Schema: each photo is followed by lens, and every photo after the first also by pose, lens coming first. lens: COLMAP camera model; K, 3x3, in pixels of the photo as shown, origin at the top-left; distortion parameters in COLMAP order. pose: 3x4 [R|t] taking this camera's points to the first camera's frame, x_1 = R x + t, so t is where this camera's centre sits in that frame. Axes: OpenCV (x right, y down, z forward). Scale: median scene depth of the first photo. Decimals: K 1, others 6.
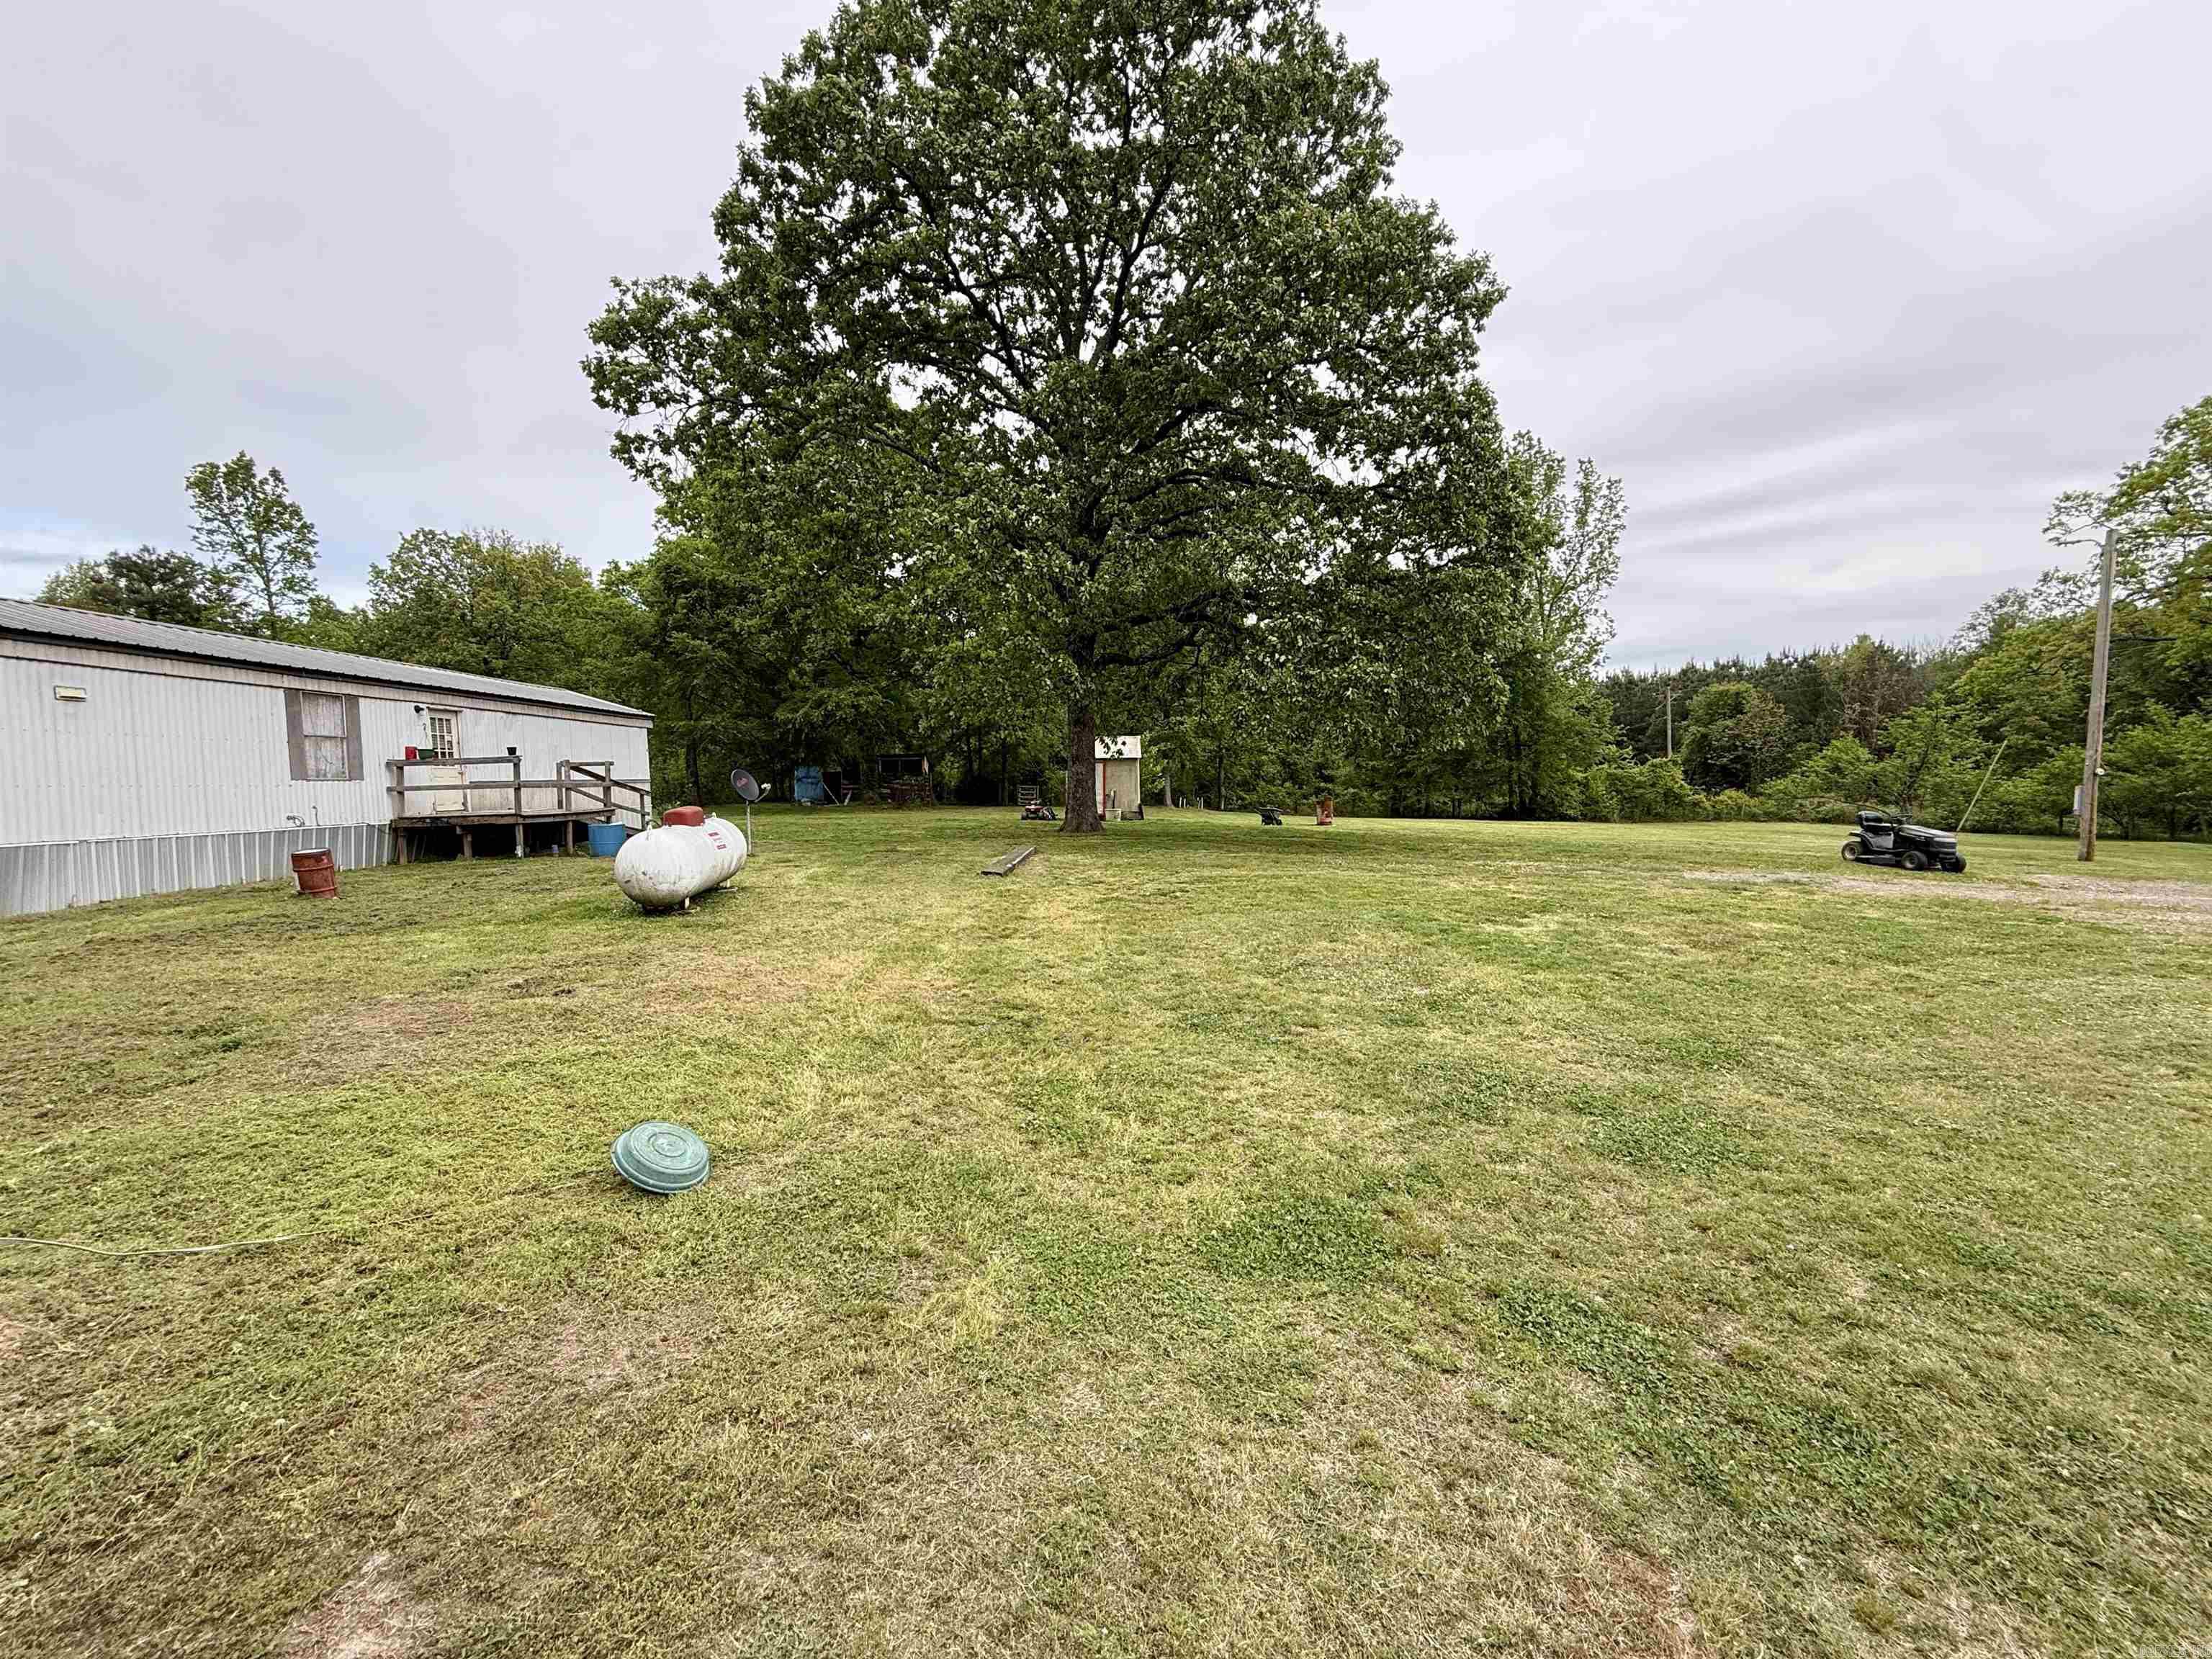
lens RADIAL K [[877.6, 0, 1112.2], [0, 877.6, 827.8], [0, 0, 1]] dist [-0.006894, 0.000407]
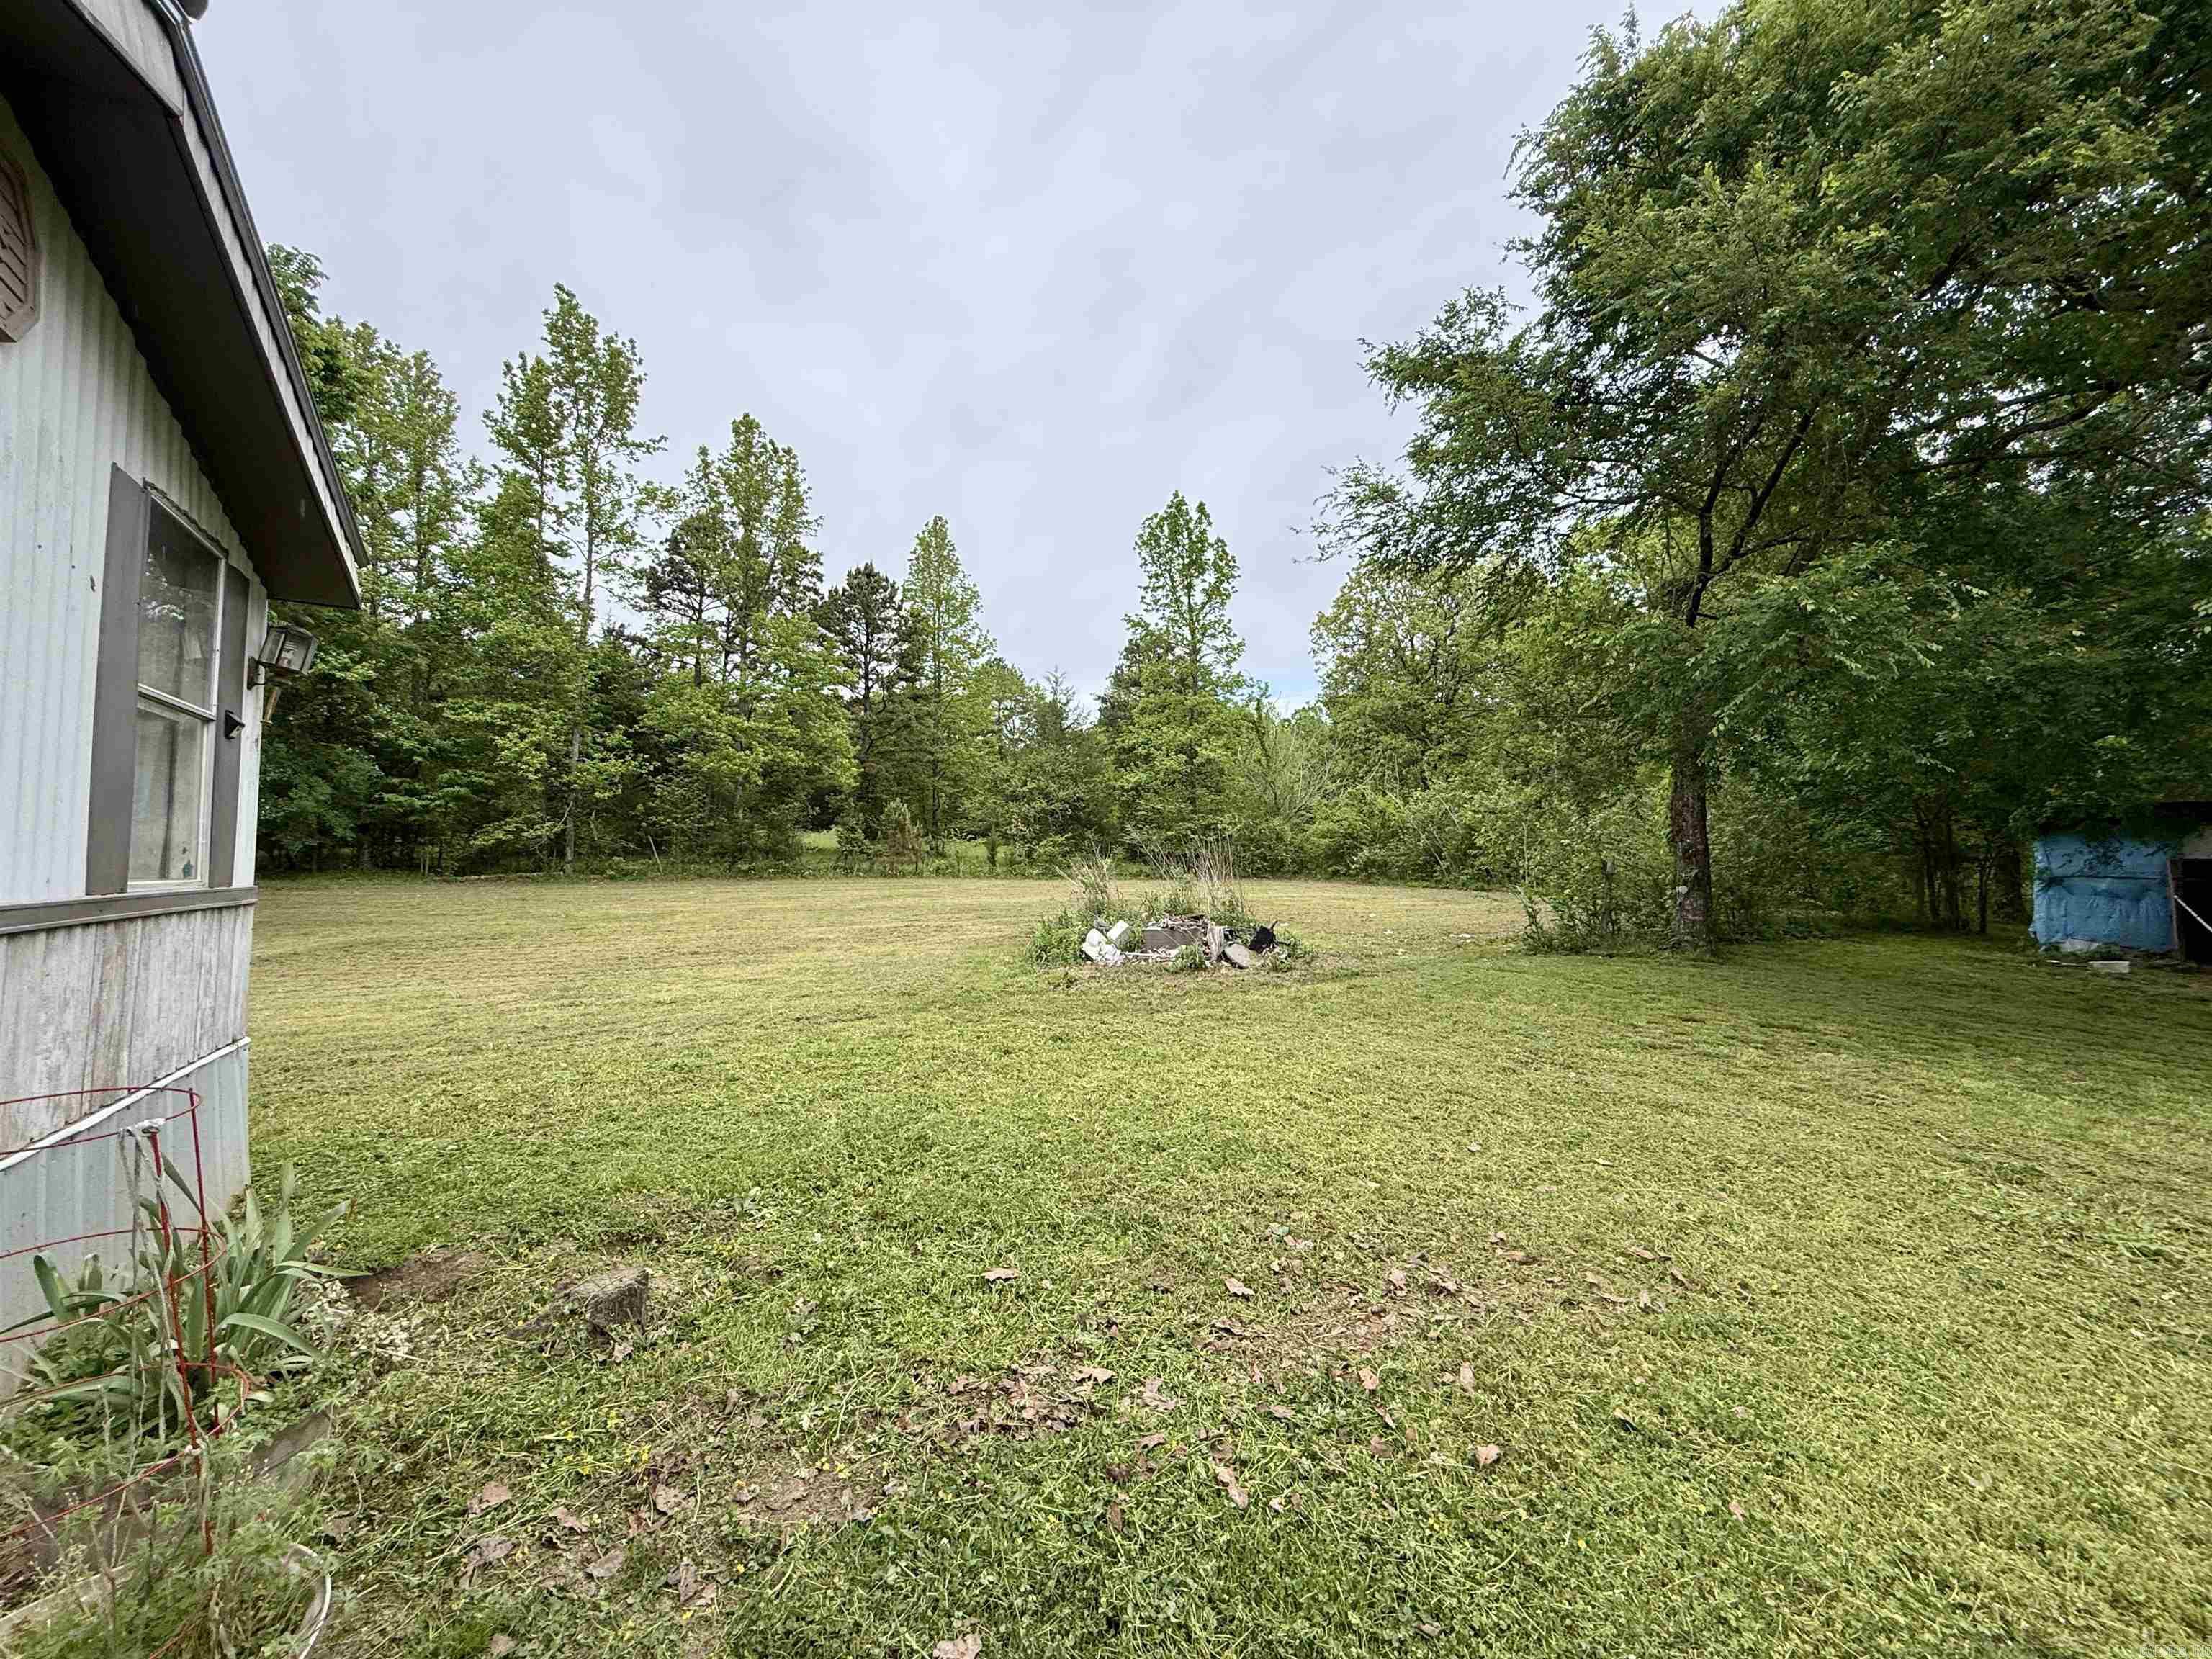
lens RADIAL K [[877.6, 0, 1107.1], [0, 877.6, 818.2], [0, 0, 1]] dist [-0.006894, 0.000407]
pose [[0.499542, -0.014144, -0.866174, -0.253254], [-0.082373, 0.994561, -0.063746, -0.028276], [0.862365, 0.103193, 0.495660, 0.540272]]
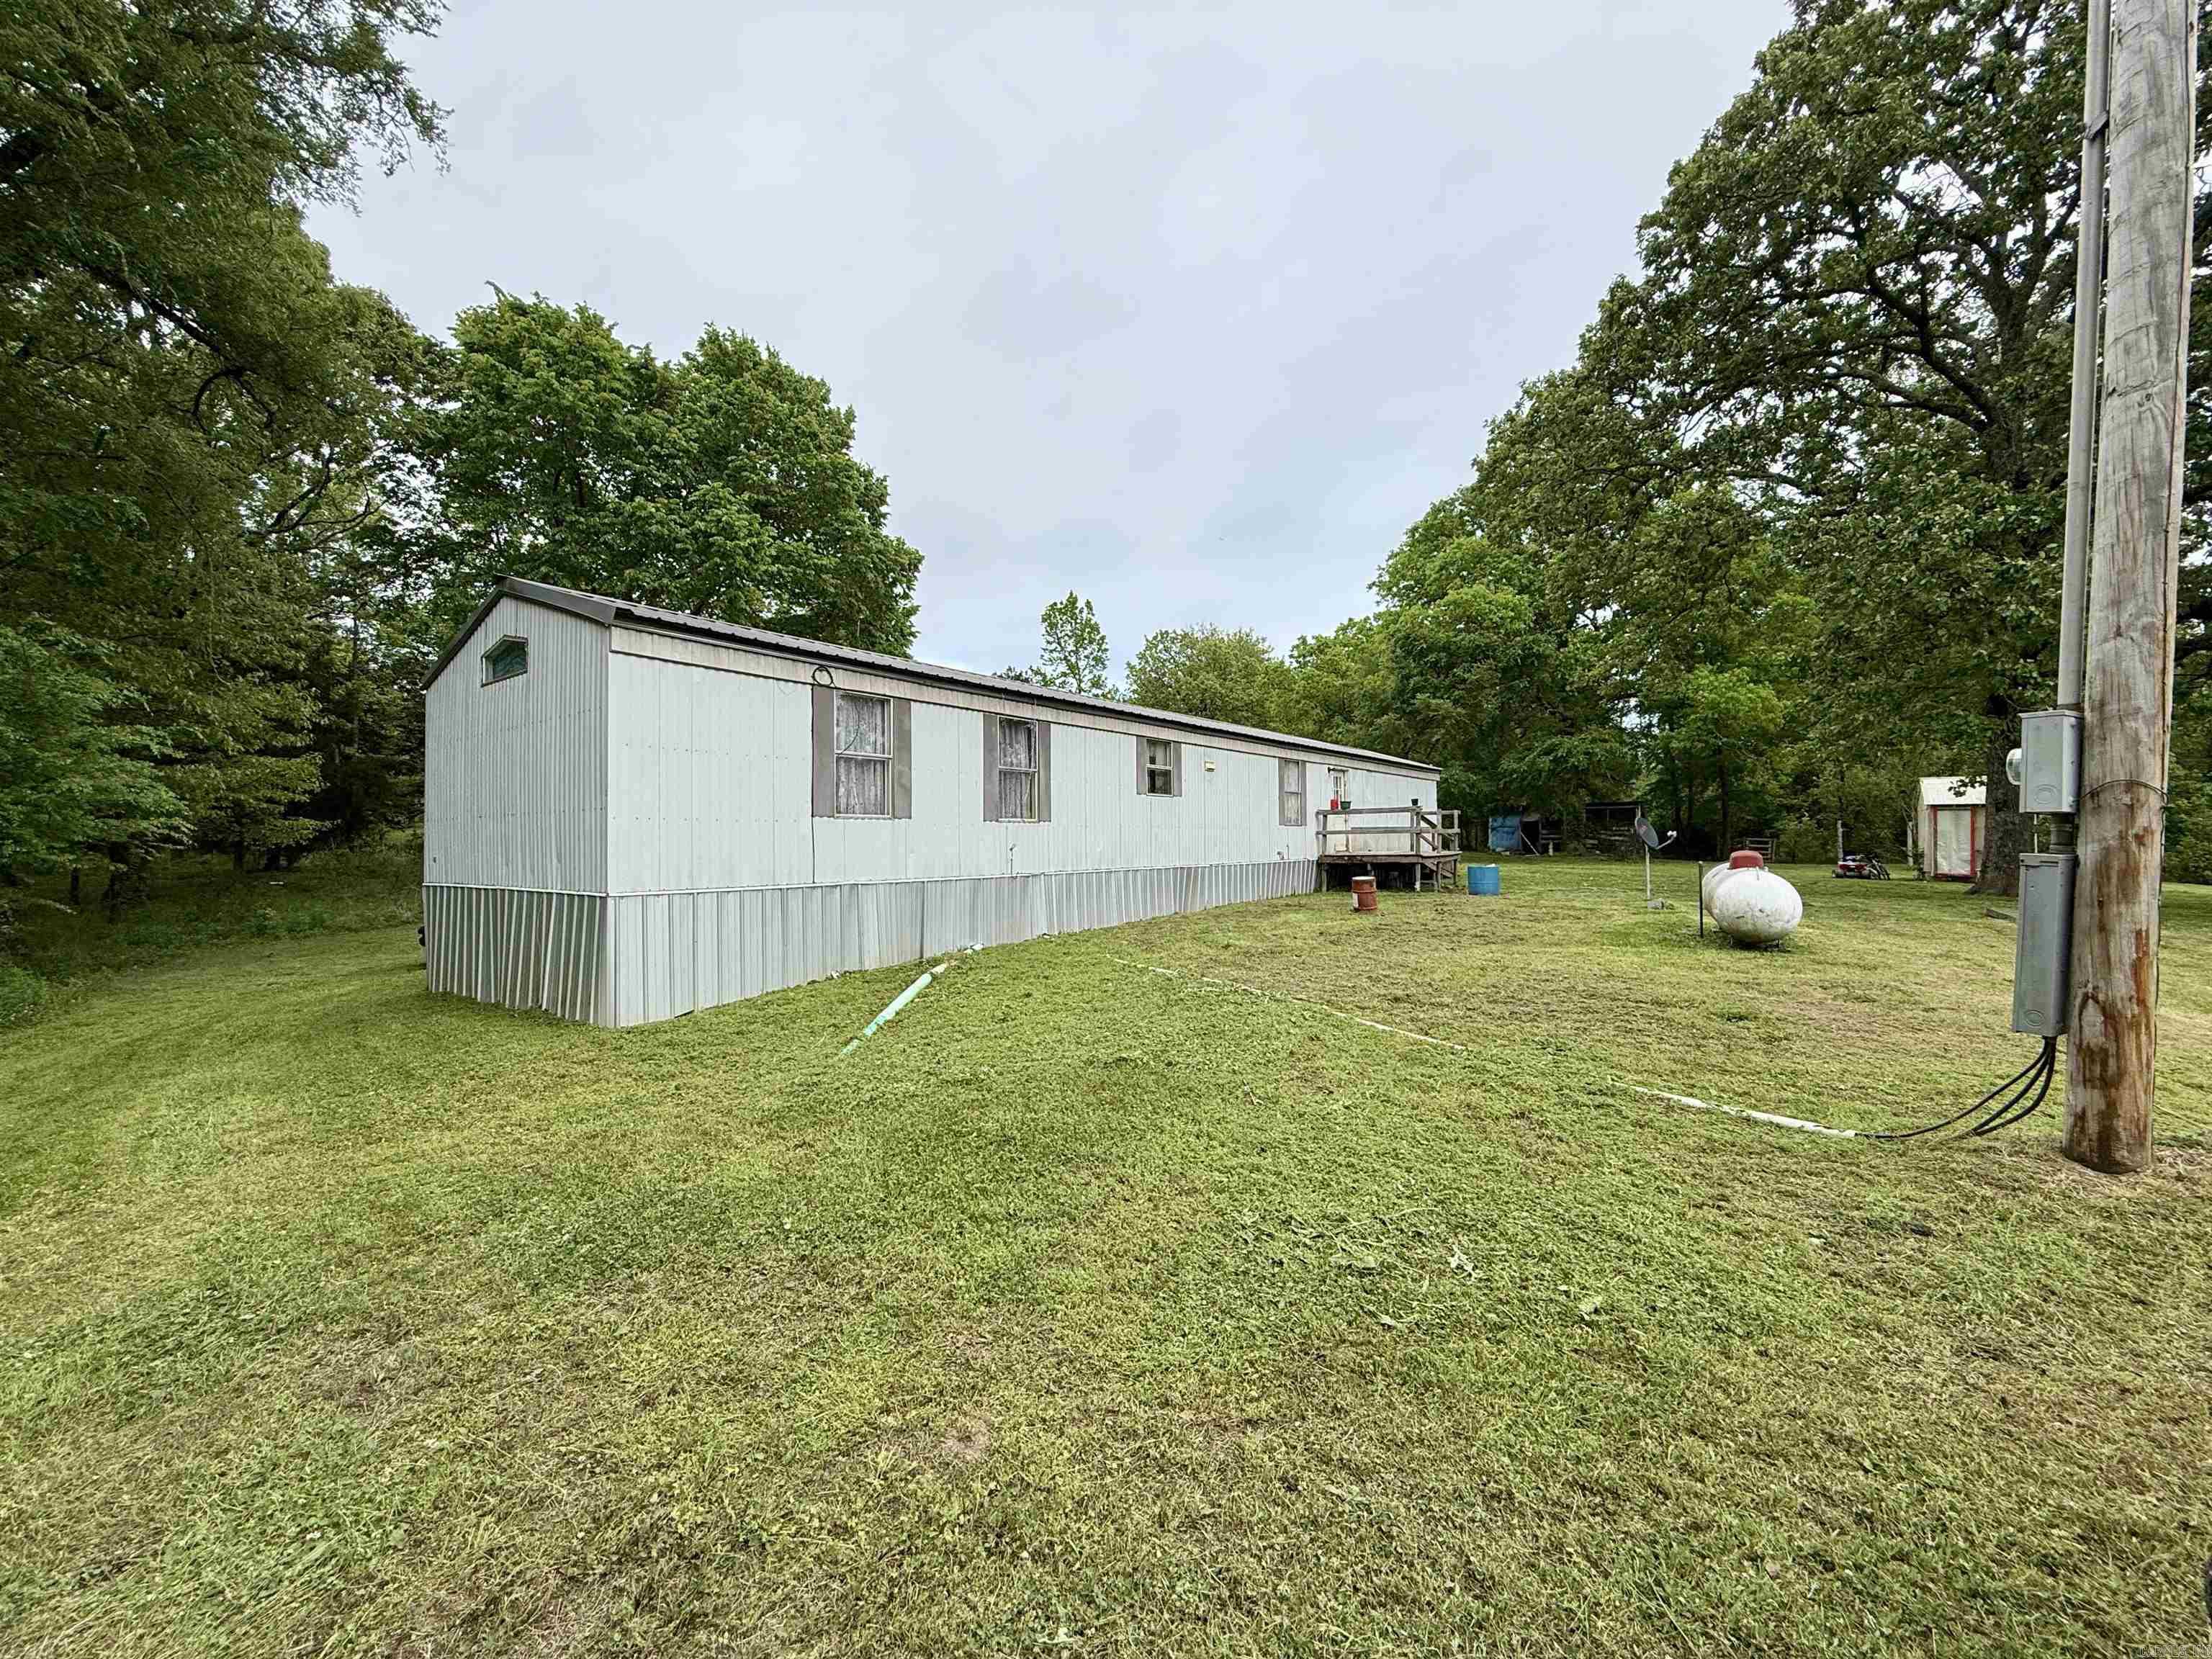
lens RADIAL K [[877.6, 0, 1105.1], [0, 877.6, 829.3], [0, 0, 1]] dist [-0.006894, 0.000407]
pose [[0.795989, 0.007546, -0.605264, -0.103692], [-0.040618, 0.998334, -0.040972, 0.005347], [0.603946, 0.057198, 0.794970, -0.070633]]
